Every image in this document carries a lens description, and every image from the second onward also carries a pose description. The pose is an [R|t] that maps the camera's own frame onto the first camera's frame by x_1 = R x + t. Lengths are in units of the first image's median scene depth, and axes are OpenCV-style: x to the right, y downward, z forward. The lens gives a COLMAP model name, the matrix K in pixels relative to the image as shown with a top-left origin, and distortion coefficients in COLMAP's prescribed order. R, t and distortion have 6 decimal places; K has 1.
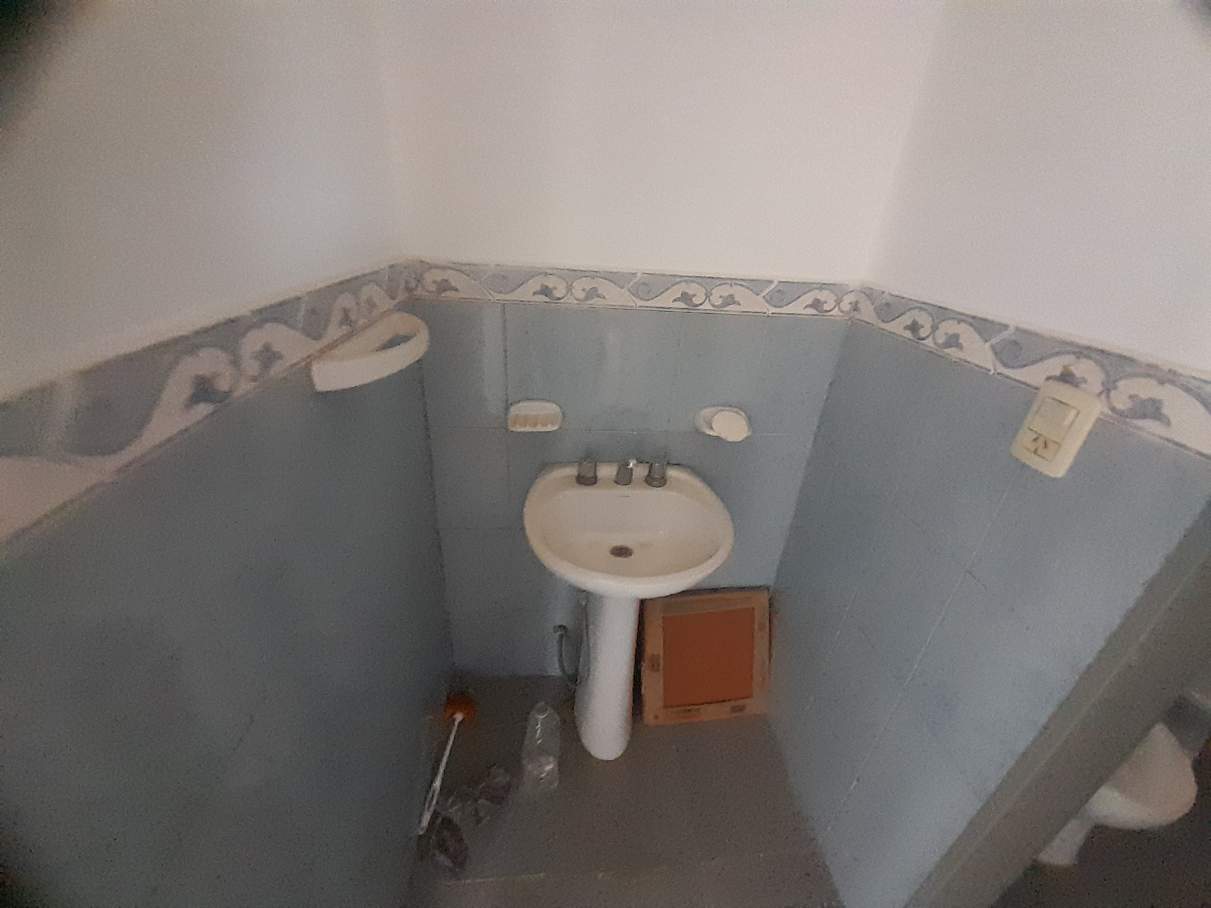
lens RADIAL K [[484.7, 0, 599.7], [0, 484.7, 463.4], [0, 0, 1]] dist [-0.001091, -0.000459]
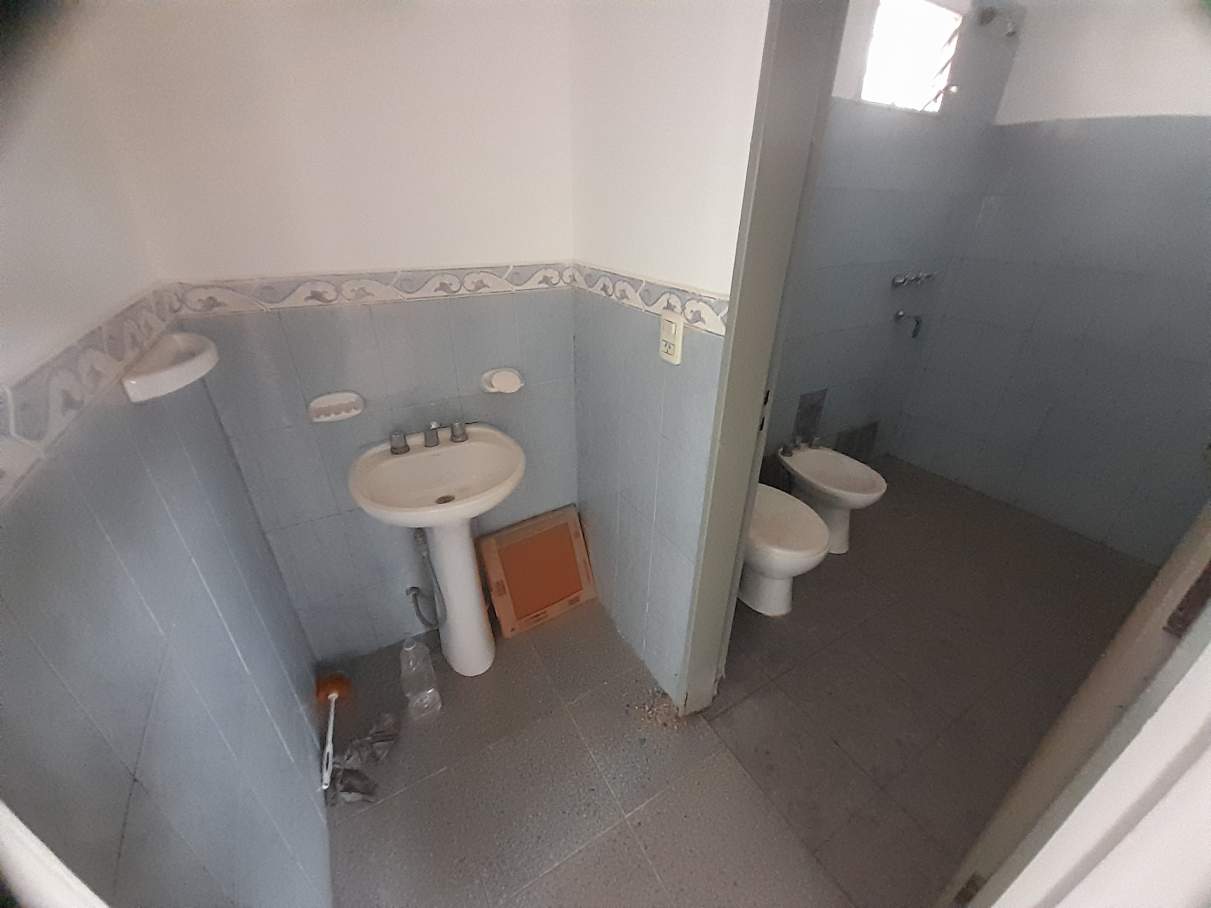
lens RADIAL K [[480.1, 0, 605.5], [0, 480.1, 454.0], [0, 0, 1]] dist [0.010565, -0.006234]
pose [[0.903375, -0.244355, 0.352425, 0.011545], [0.239499, 0.969159, 0.058059, 0.100341], [-0.355743, 0.031957, 0.934037, -0.284894]]
